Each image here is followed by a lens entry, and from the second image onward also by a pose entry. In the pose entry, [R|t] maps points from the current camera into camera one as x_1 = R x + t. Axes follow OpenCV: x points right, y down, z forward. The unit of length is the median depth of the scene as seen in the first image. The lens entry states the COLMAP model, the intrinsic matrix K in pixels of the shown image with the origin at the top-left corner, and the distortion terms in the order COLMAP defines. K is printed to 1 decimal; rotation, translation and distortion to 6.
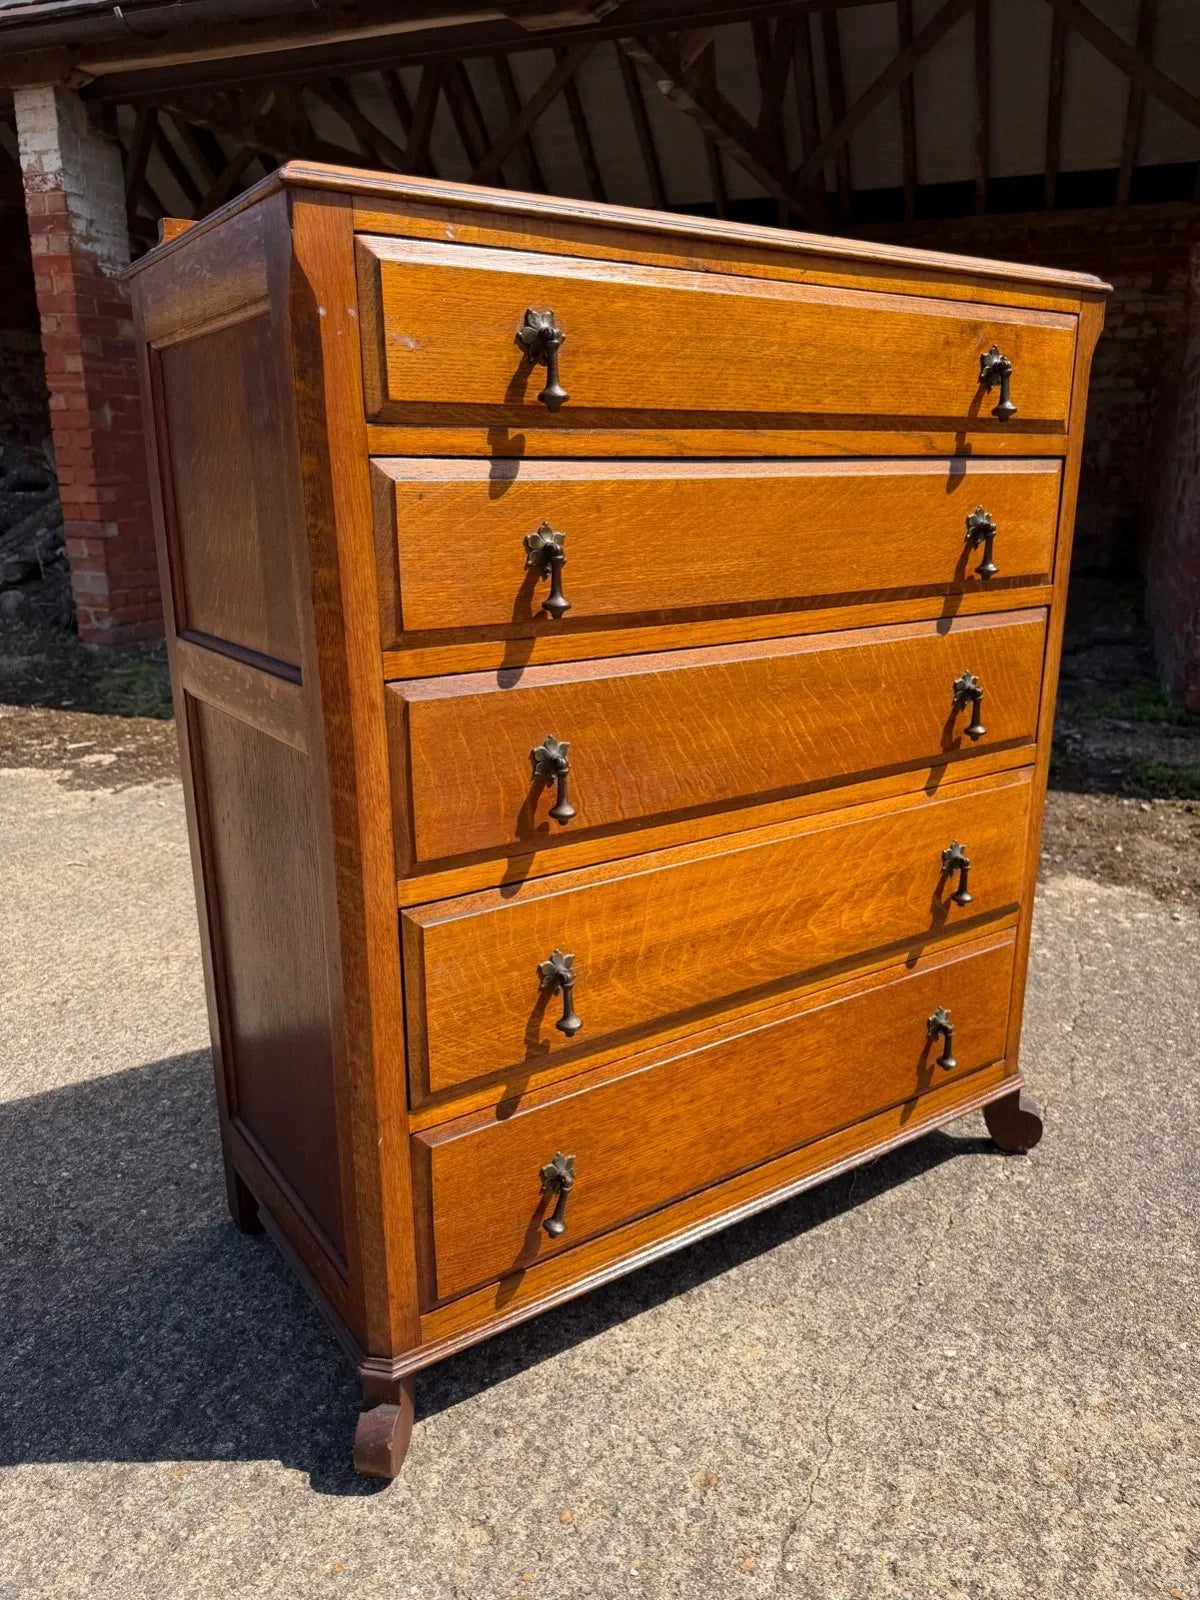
lens RADIAL K [[1146.1, 0, 603.5], [0, 1146.1, 801.7], [0, 0, 1]] dist [-0.000368, -0.003584]
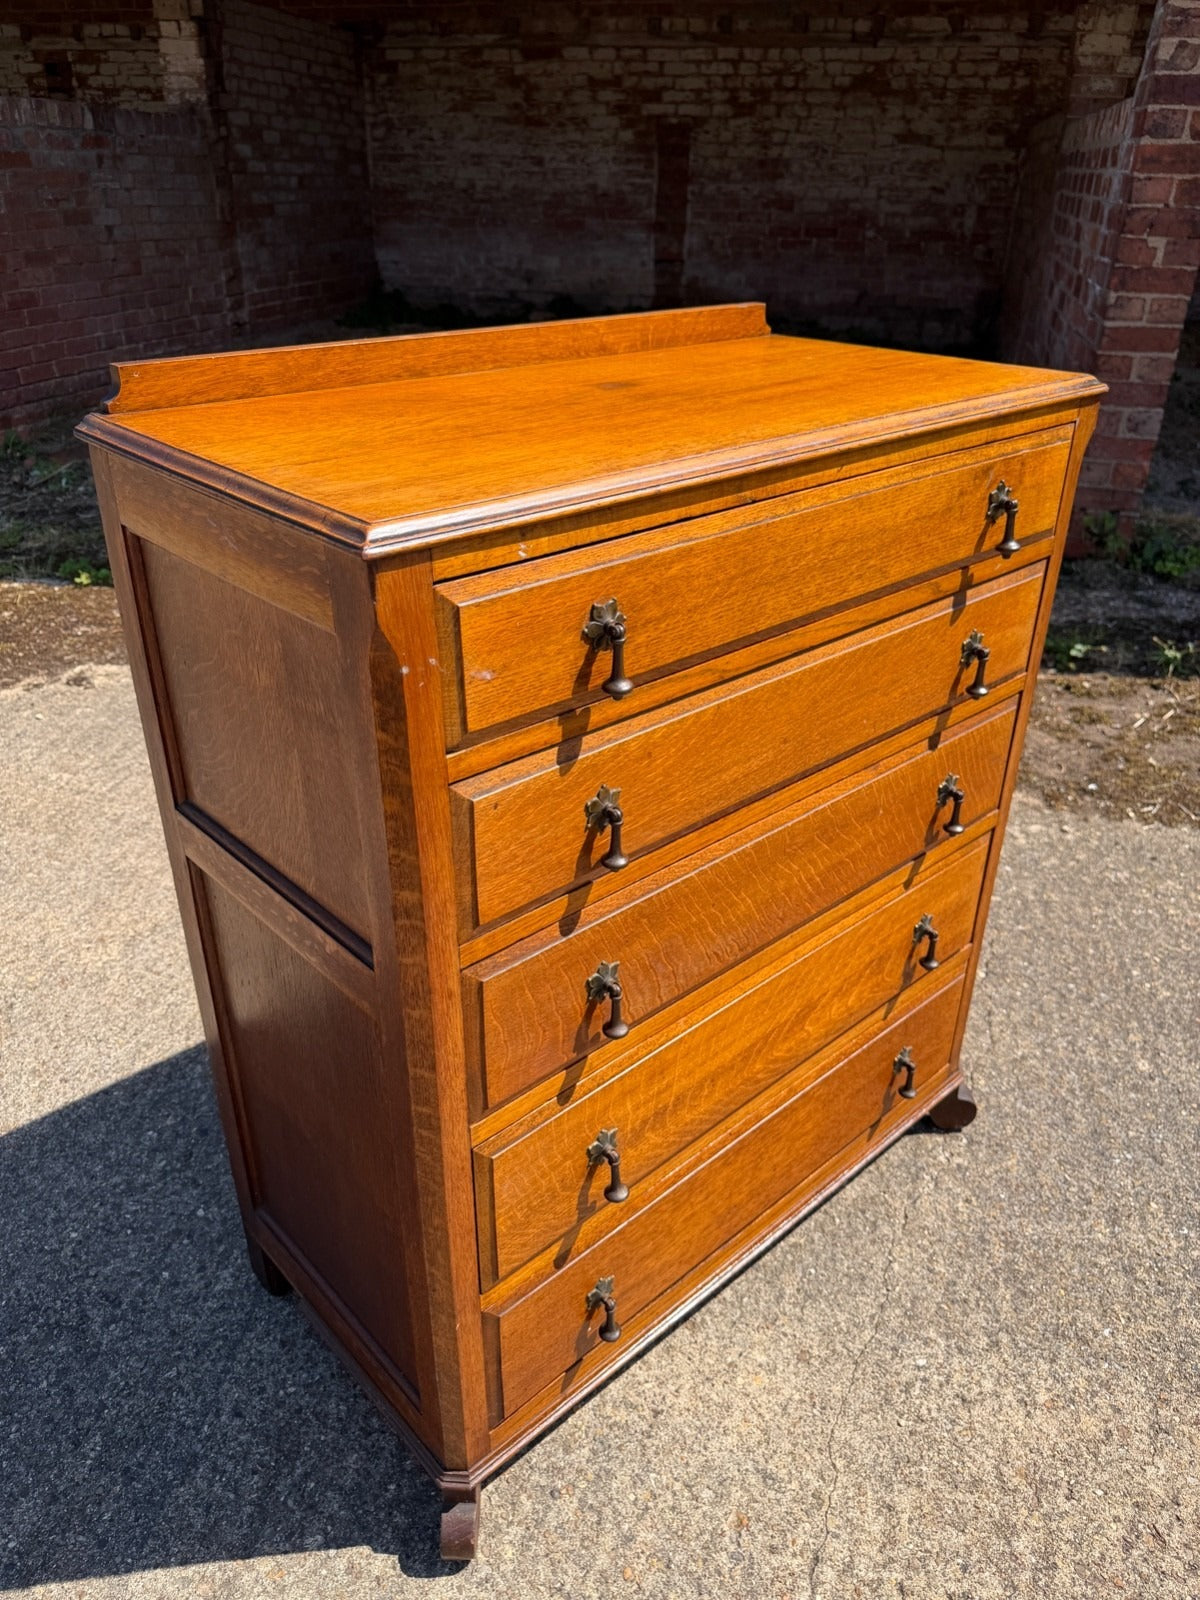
lens RADIAL K [[1150.1, 0, 596.7], [0, 1150.1, 793.7], [0, 0, 1]] dist [-0.000901, -0.004306]
pose [[0.990768, -0.055031, 0.123900, -0.146237], [0.026978, 0.975662, 0.217614, -0.365651], [-0.132860, -0.212262, 0.968139, 0.026708]]
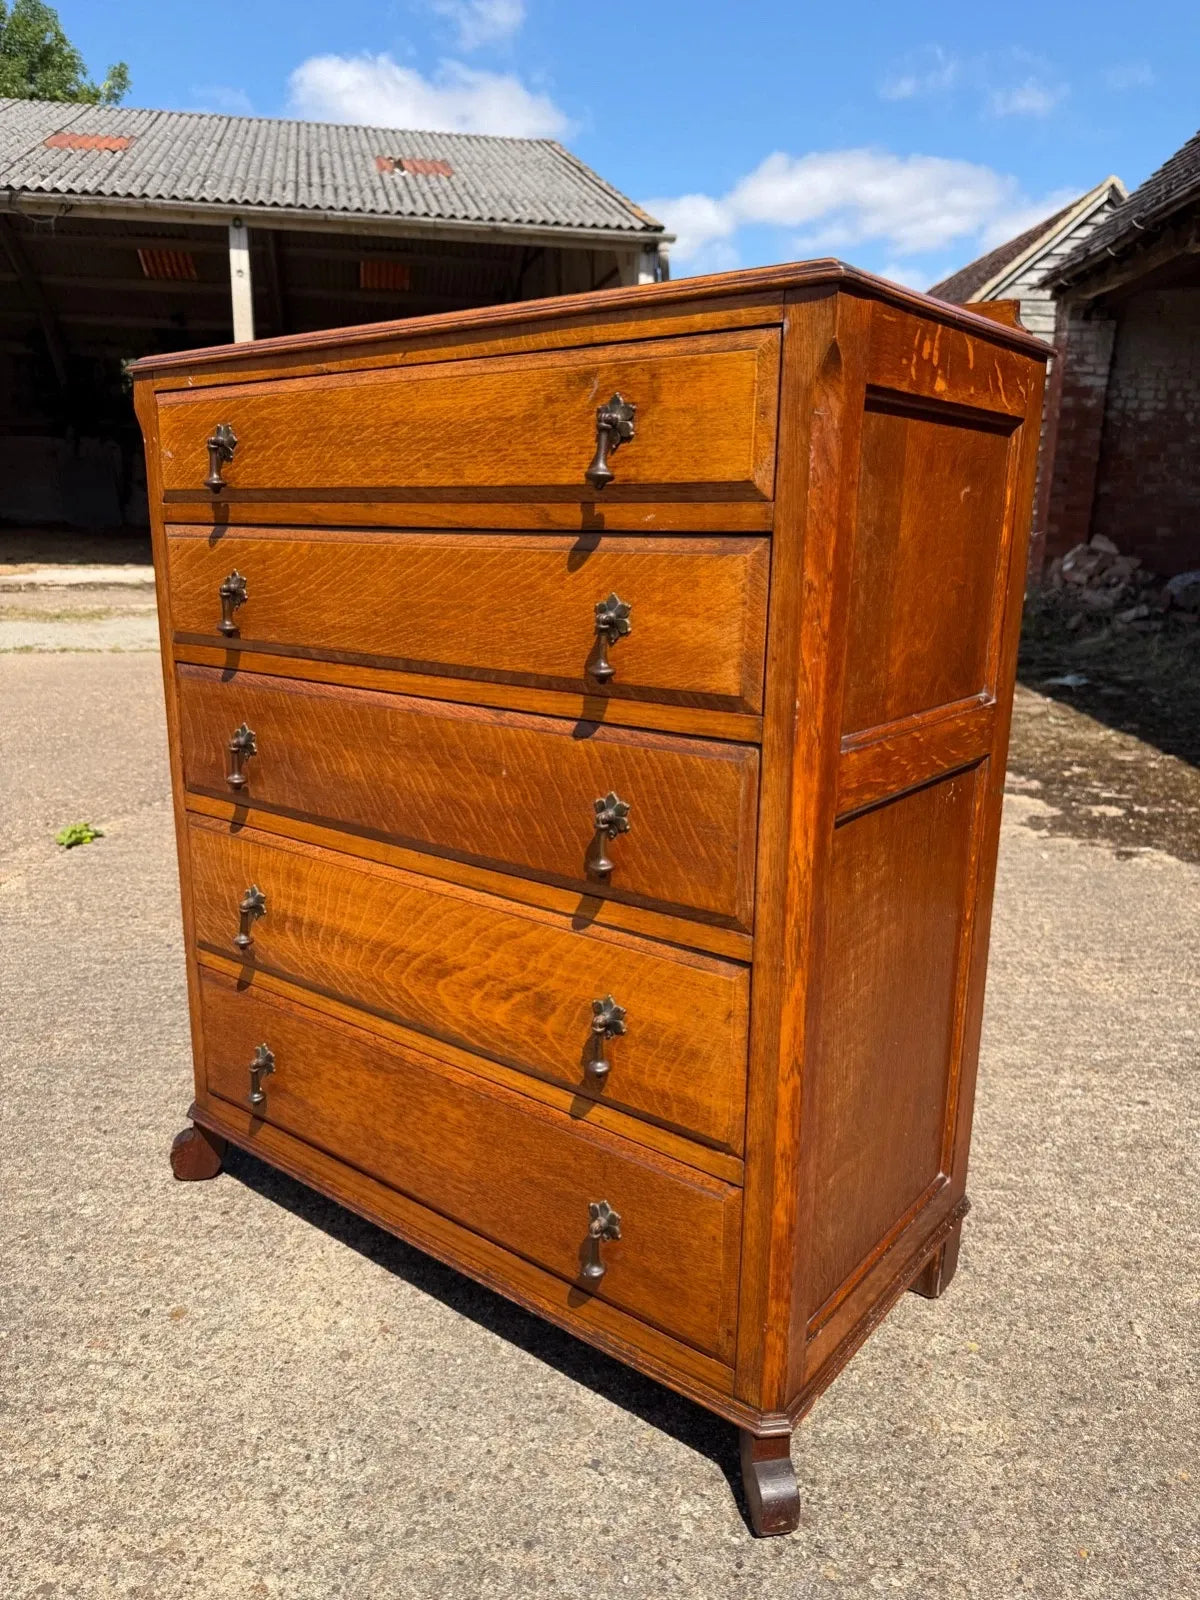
lens RADIAL K [[1145.4, 0, 597.8], [0, 1145.4, 796.2], [0, 0, 1]] dist [-0.000187, -0.004080]
pose [[0.304305, 0.233063, -0.923623, 1.158156], [-0.275964, 0.949596, 0.148696, -0.250383], [0.911725, 0.209638, 0.353284, 0.774913]]
